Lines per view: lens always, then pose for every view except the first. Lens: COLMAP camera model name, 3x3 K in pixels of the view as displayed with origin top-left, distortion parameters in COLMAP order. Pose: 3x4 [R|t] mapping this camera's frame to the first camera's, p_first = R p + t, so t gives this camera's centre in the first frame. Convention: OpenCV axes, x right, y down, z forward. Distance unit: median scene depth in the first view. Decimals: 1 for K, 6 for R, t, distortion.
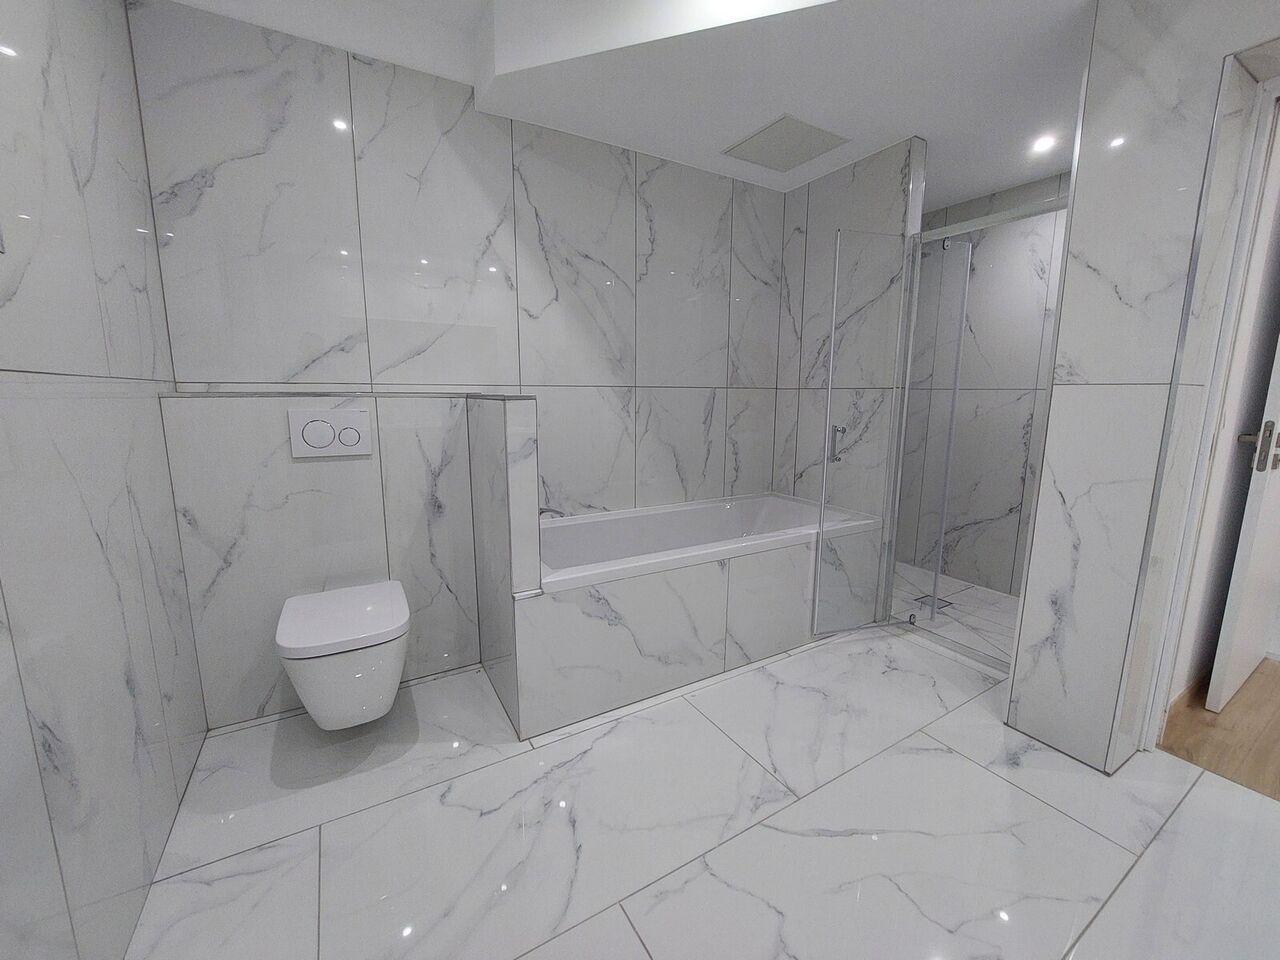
lens RADIAL K [[514.5, 0, 647.8], [0, 514.5, 477.2], [0, 0, 1]] dist [-0.016027, 0.000076]
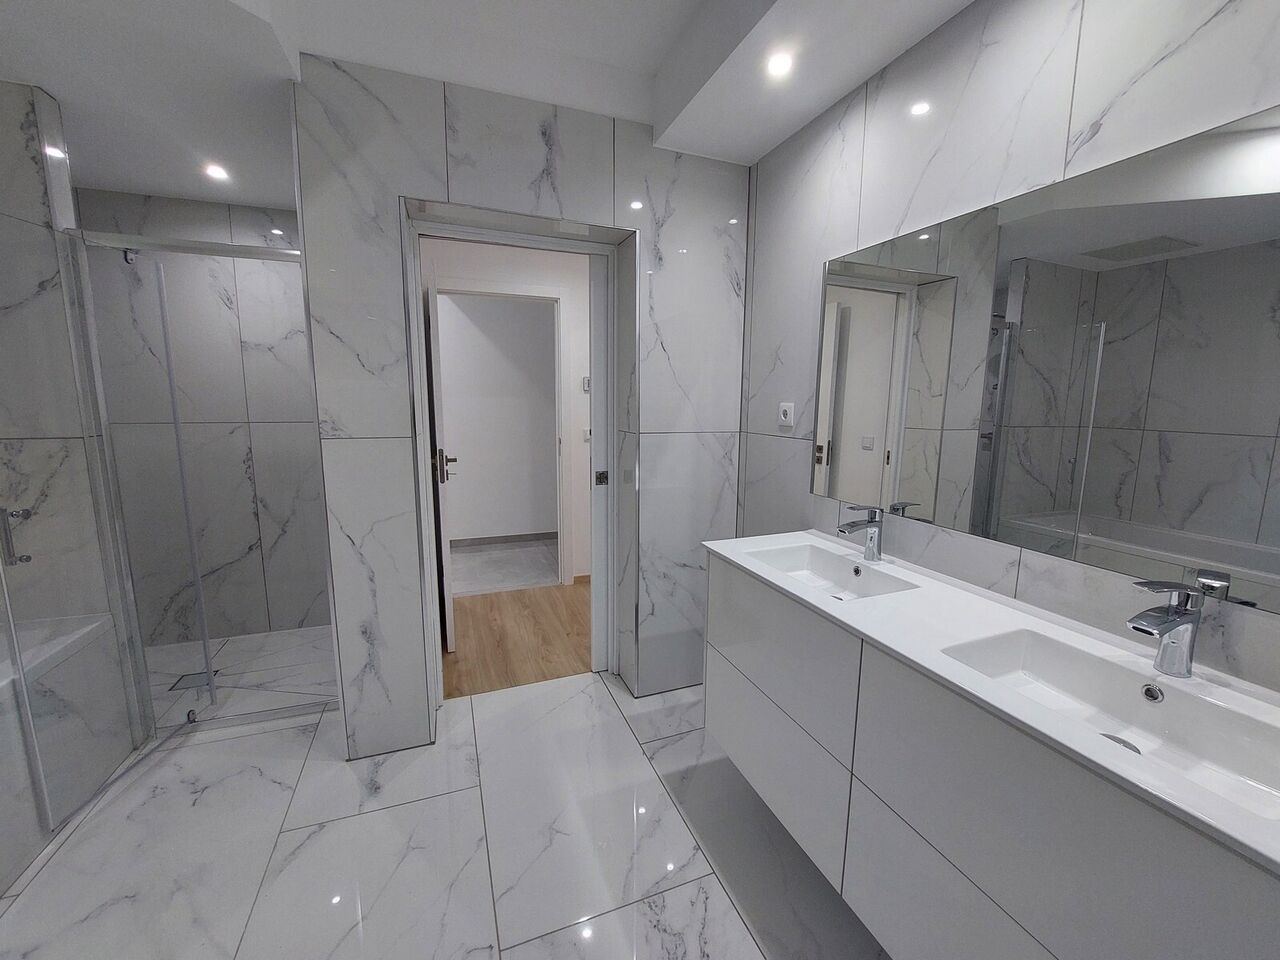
lens RADIAL K [[514.5, 0, 647.8], [0, 514.5, 477.2], [0, 0, 1]] dist [-0.016027, 0.000076]
pose [[0.164698, -0.151273, 0.974675, -0.095348], [0.149475, 0.980584, 0.126932, -0.095571], [-0.974952, 0.124784, 0.184112, 0.107153]]
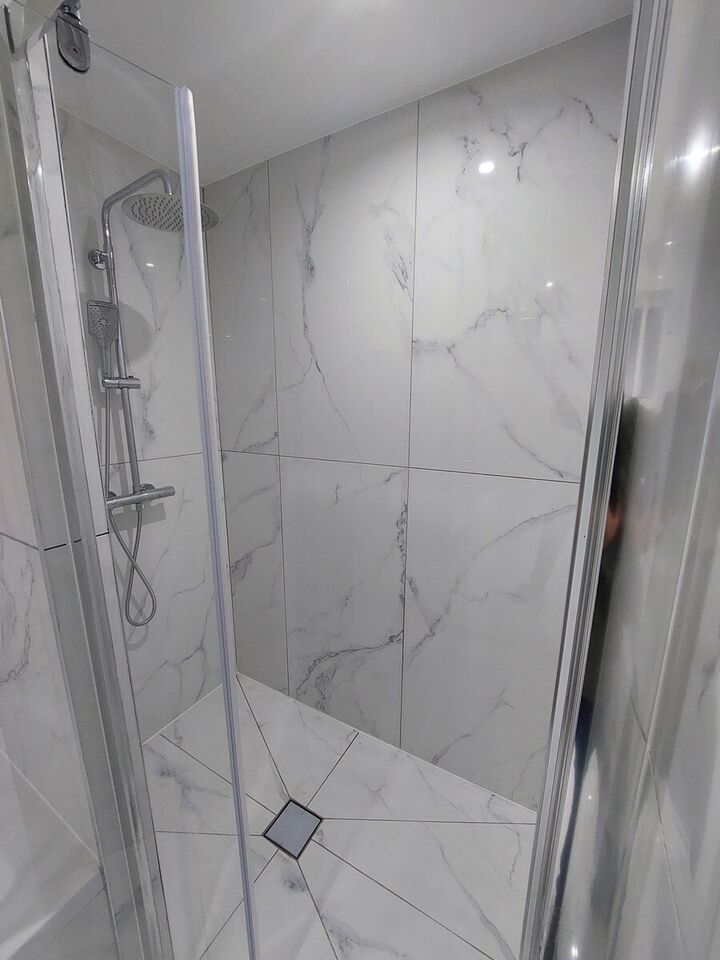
lens RADIAL K [[385.9, 0, 360.0], [0, 385.9, 480.0], [0, 0, 1]] dist [-0.016027, 0.000076]
pose [[0.875964, -0.102228, 0.471420, 0.580017], [0.080408, 0.994557, 0.066262, -0.234260], [-0.475628, -0.020137, 0.879416, 0.731069]]
